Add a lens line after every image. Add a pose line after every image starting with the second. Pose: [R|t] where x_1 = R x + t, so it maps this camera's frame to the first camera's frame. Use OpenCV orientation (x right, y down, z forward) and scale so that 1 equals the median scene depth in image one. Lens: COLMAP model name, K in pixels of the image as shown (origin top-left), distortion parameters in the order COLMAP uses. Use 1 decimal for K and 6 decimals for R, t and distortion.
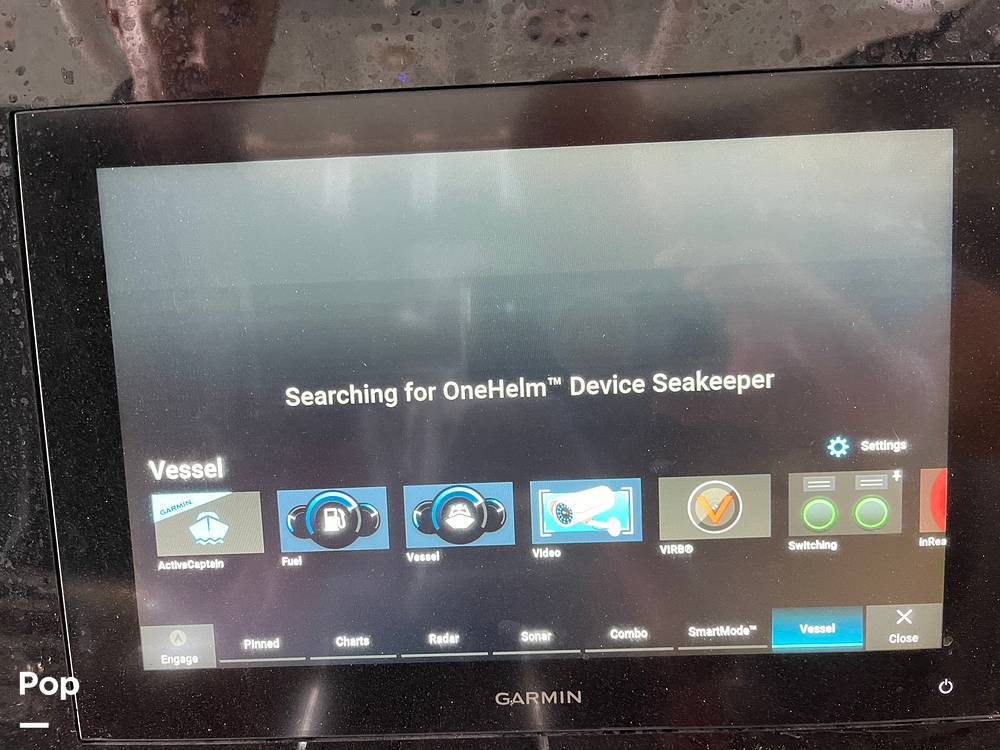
lens RADIAL K [[769.6, 0, 500.2], [0, 769.6, 380.7], [0, 0, 1]] dist [0.037565, -0.086845]
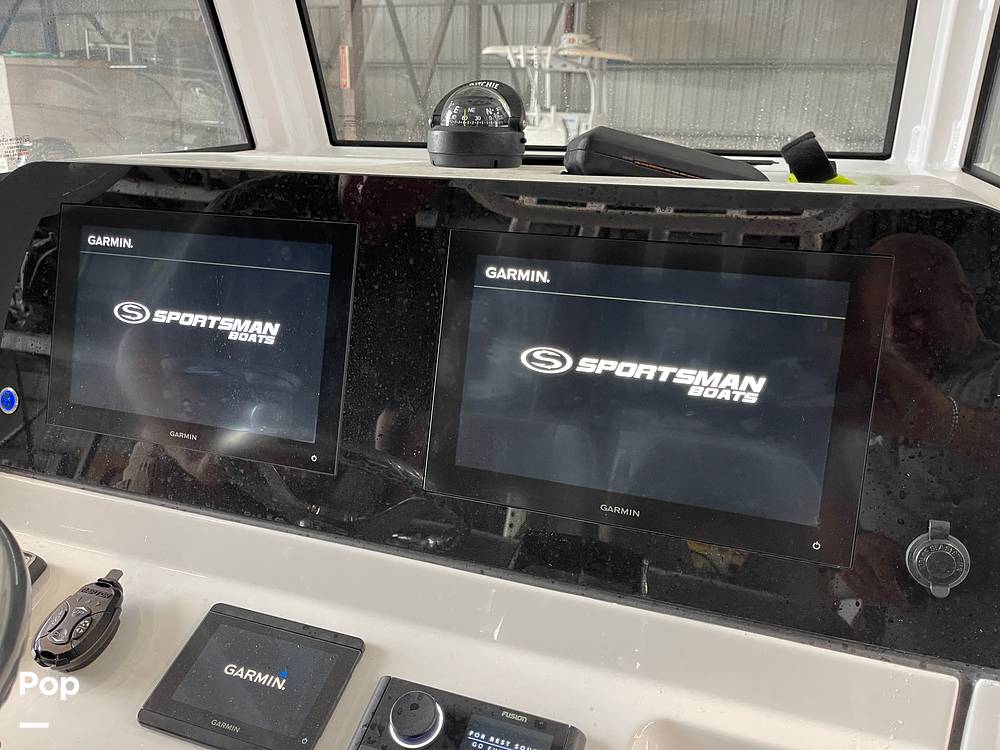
lens RADIAL K [[769.6, 0, 499.9], [0, 769.6, 376.6], [0, 0, 1]] dist [0.037565, -0.086845]
pose [[0.947211, 0.159556, -0.278087, 0.280212], [-0.177544, 0.983276, -0.040580, 0.187597], [0.266961, 0.087811, 0.959698, -1.260001]]
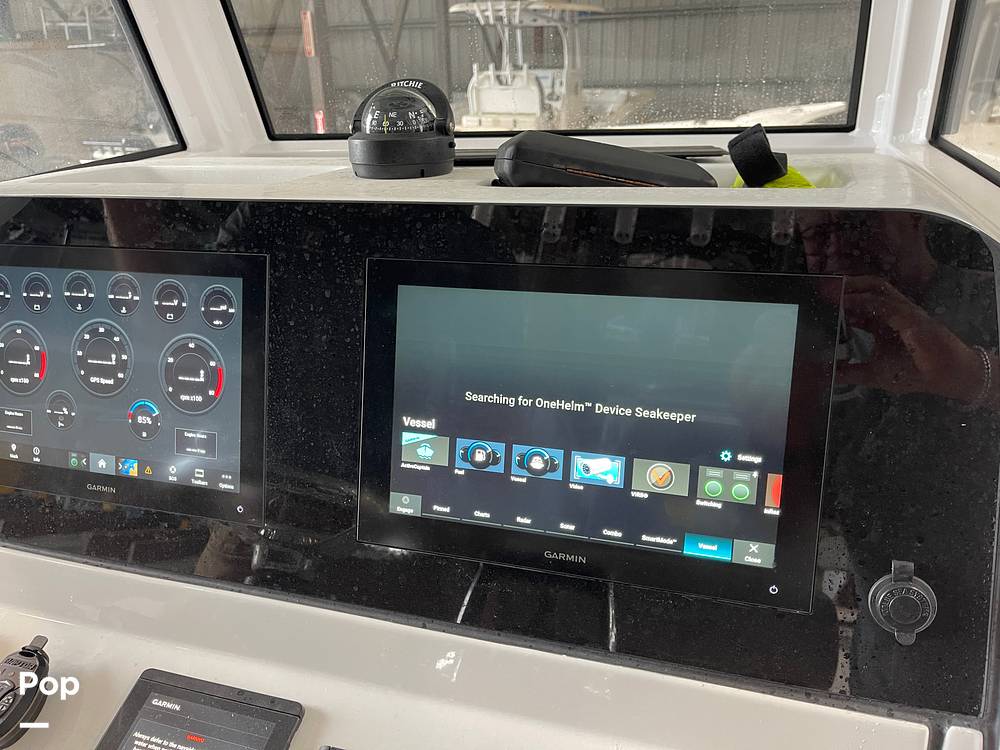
lens RADIAL K [[769.6, 0, 505.5], [0, 769.6, 372.5], [0, 0, 1]] dist [0.037565, -0.086845]
pose [[0.959252, 0.118396, -0.256552, 0.370436], [-0.121475, 0.992587, 0.003872, -0.064590], [0.255108, 0.027451, 0.966523, -1.046182]]
